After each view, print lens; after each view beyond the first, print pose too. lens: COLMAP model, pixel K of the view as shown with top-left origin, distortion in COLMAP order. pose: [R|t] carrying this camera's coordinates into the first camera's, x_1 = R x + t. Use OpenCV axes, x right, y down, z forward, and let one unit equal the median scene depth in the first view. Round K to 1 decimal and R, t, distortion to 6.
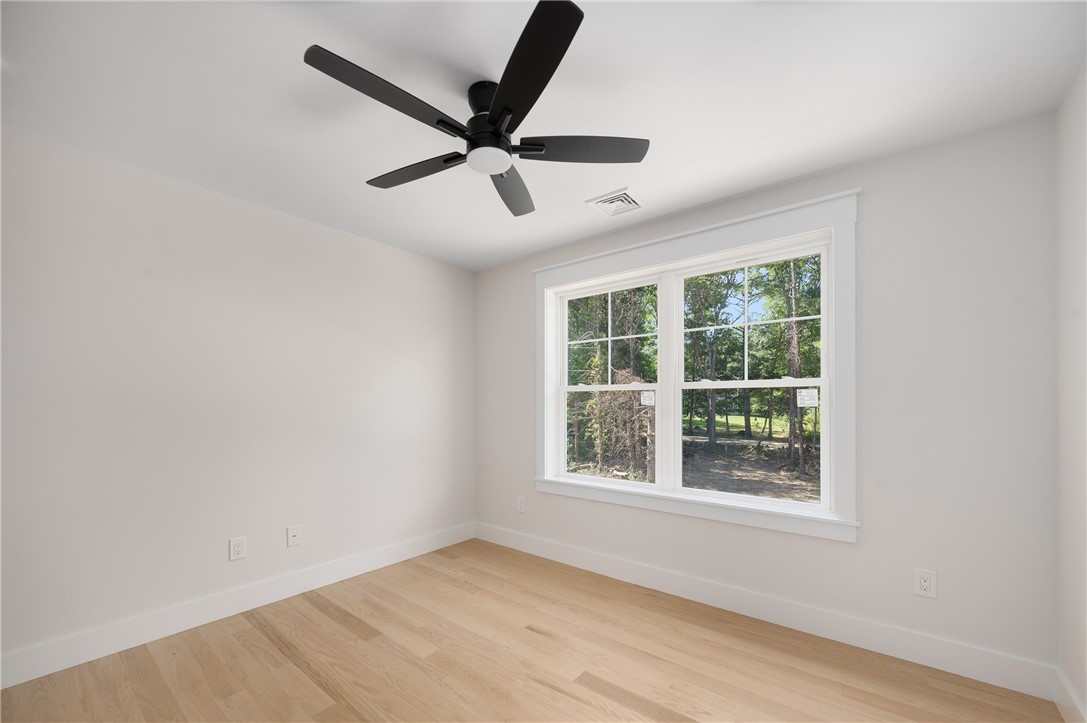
lens RADIAL K [[440.8, 0, 538.1], [0, 440.8, 404.6], [0, 0, 1]] dist [-0.011601, 0.000091]
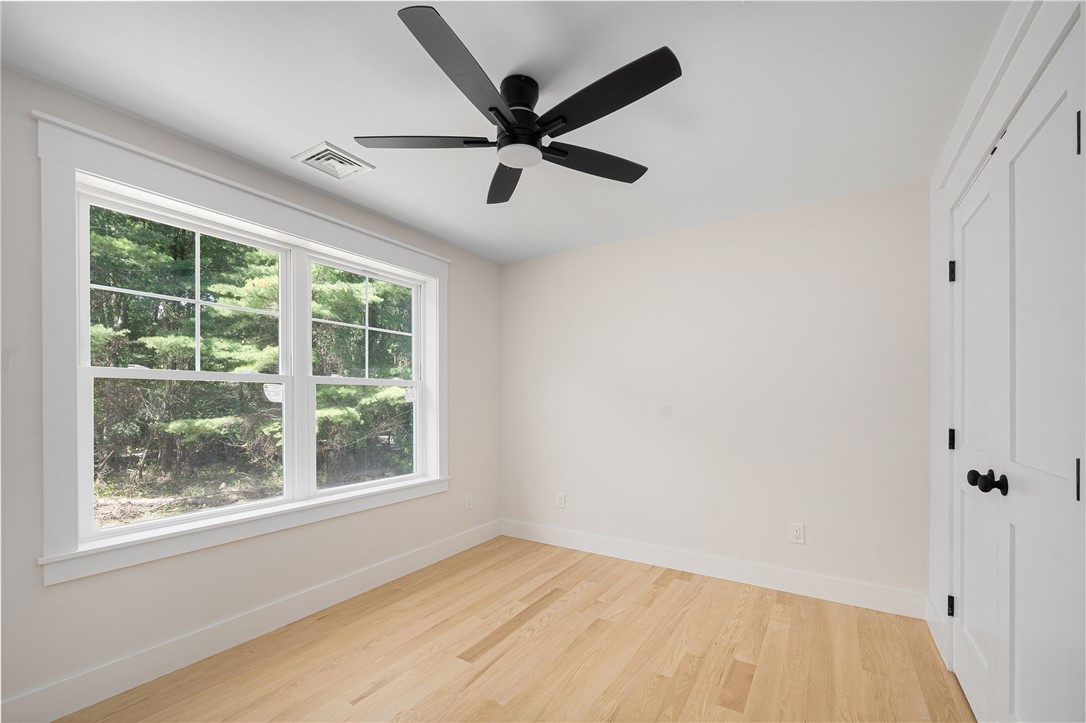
lens RADIAL K [[458.8, 0, 578.0], [0, 458.8, 398.1], [0, 0, 1]] dist [-0.002153, -0.000119]
pose [[-0.186491, -0.000834, 0.982456, -0.710803], [0.001440, 0.999998, 0.001123, -0.005334], [-0.982456, 0.001624, -0.186489, 0.644016]]
